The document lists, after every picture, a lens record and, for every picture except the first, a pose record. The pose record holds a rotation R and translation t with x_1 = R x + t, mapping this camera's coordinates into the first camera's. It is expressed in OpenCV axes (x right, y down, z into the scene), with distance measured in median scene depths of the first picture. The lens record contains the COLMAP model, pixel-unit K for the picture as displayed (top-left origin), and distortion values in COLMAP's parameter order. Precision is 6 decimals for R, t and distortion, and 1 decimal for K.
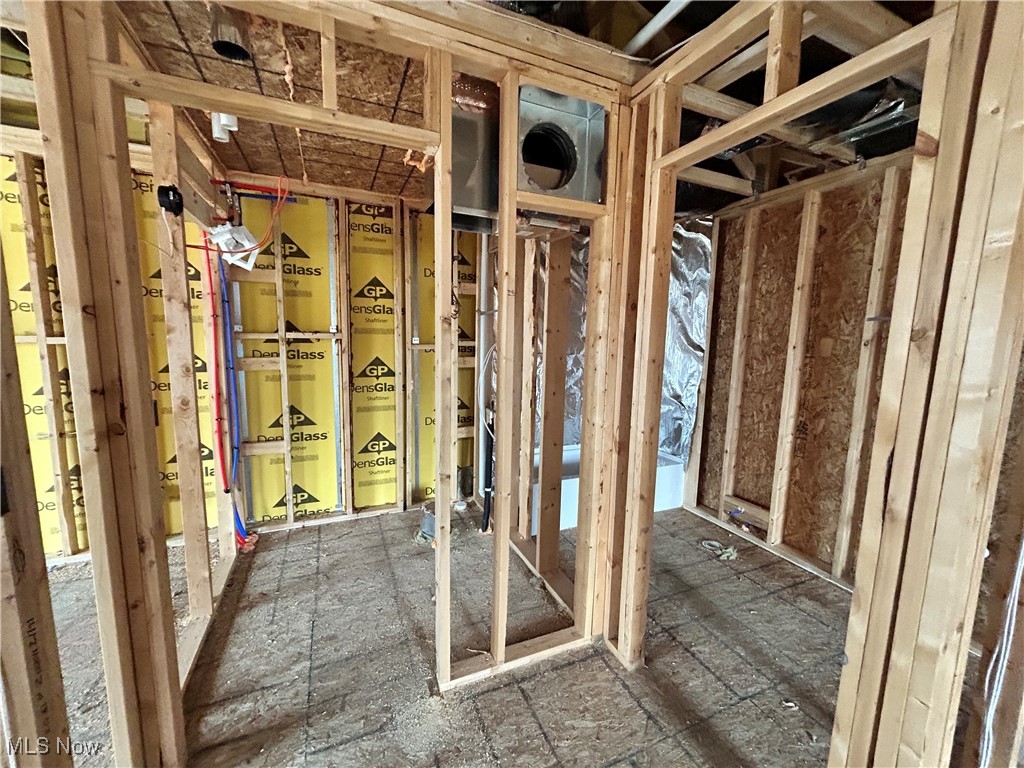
lens RADIAL K [[411.6, 0, 509.0], [0, 411.6, 387.0], [0, 0, 1]] dist [-0.004120, 0.000511]
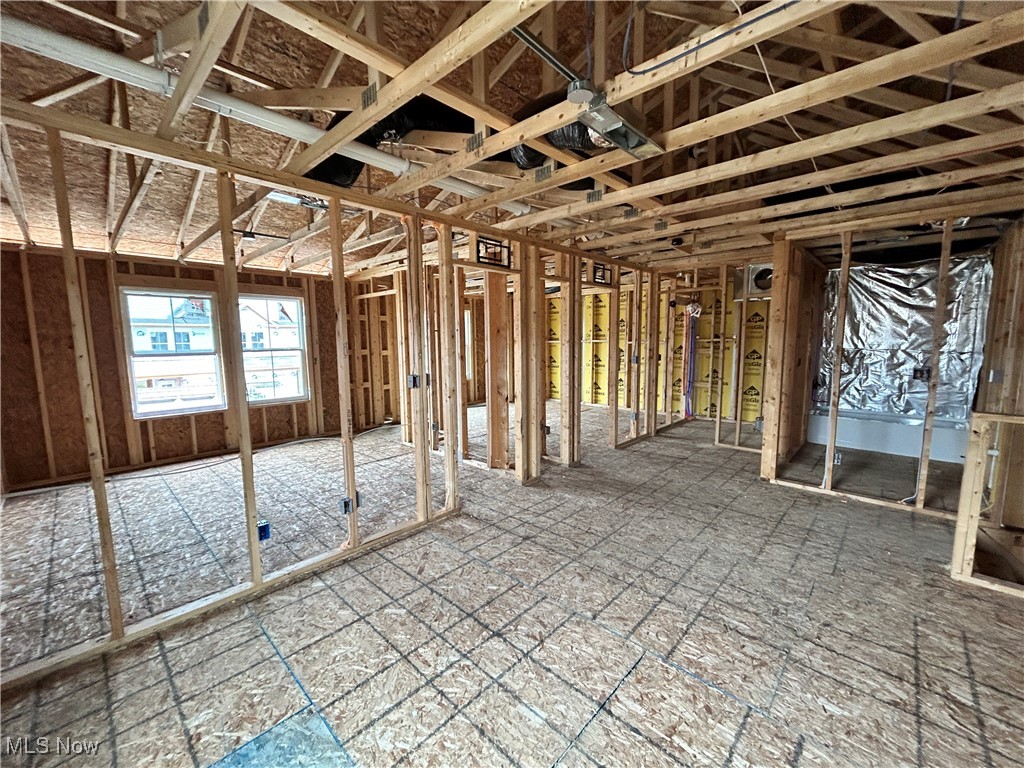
lens RADIAL K [[411.6, 0, 512.3], [0, 411.6, 388.0], [0, 0, 1]] dist [-0.004120, 0.000511]
pose [[0.399349, 0.084910, -0.912858, 1.187243], [-0.102818, 0.993568, 0.047437, 0.160388], [0.911015, 0.074915, 0.405511, -1.026152]]
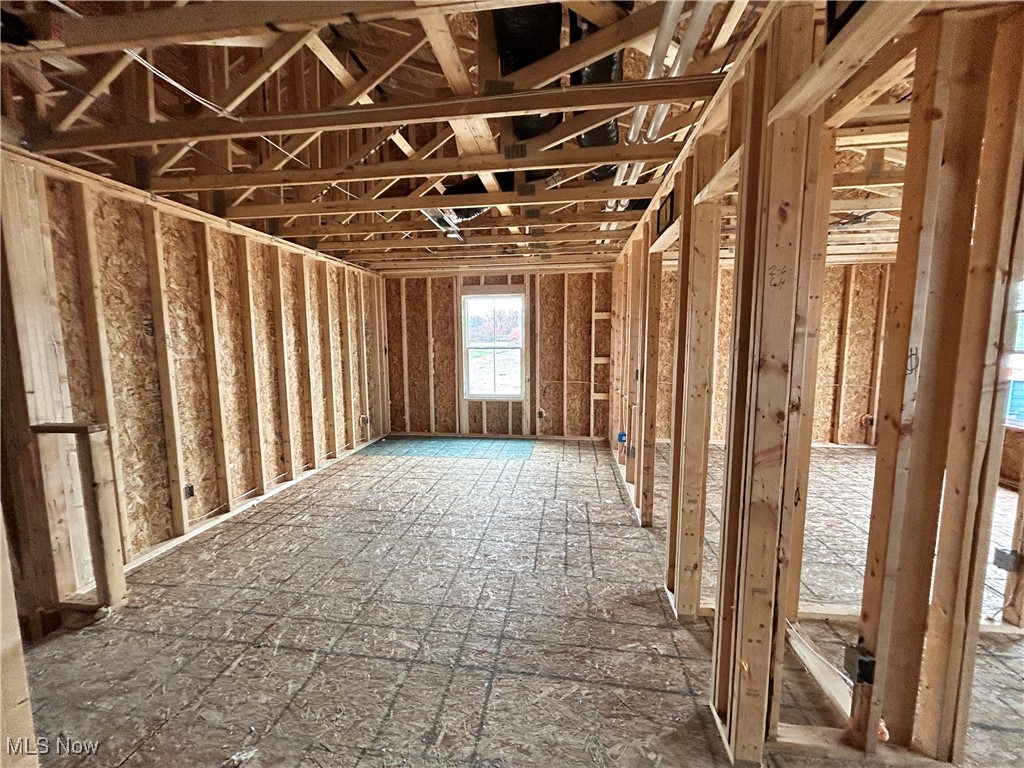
lens RADIAL K [[411.6, 0, 511.8], [0, 411.6, 386.5], [0, 0, 1]] dist [-0.004120, 0.000511]
pose [[-0.855122, -0.076596, 0.512737, -5.030662], [0.053936, 0.970514, 0.234934, -0.765790], [-0.515613, 0.228552, -0.825776, 5.191229]]
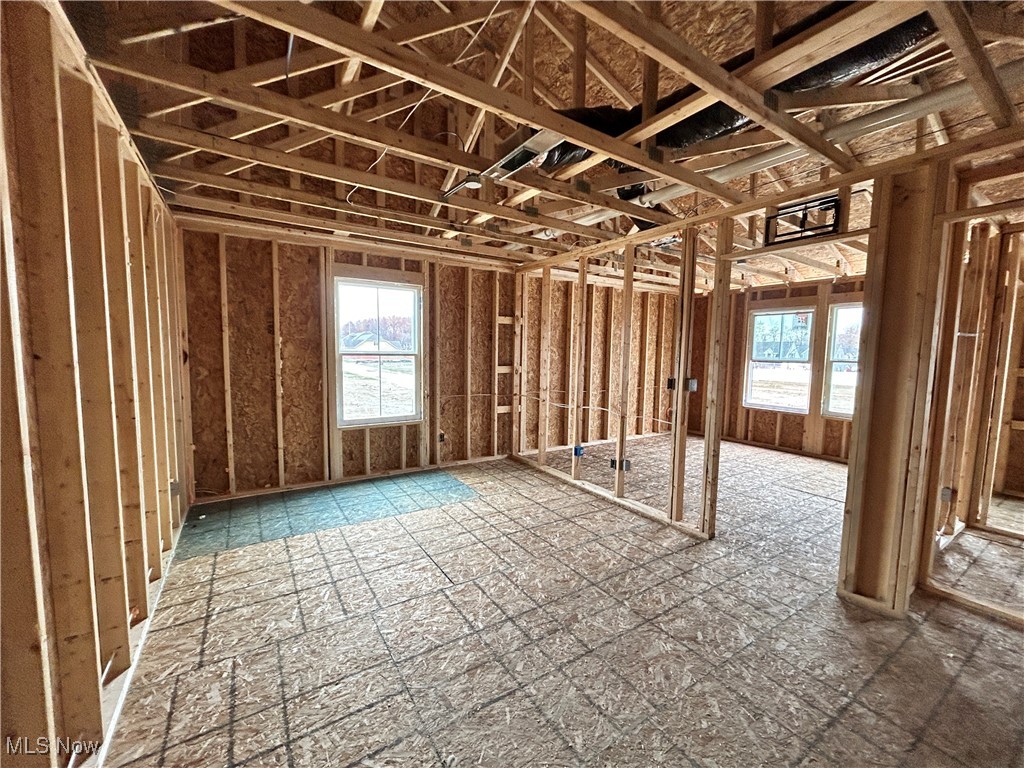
lens RADIAL K [[411.6, 0, 510.6], [0, 411.6, 385.3], [0, 0, 1]] dist [-0.004120, 0.000511]
pose [[-0.984438, -0.025713, -0.173841, -0.787859], [-0.062189, 0.976197, 0.207777, -0.492609], [0.164361, 0.215355, -0.962605, 4.530989]]
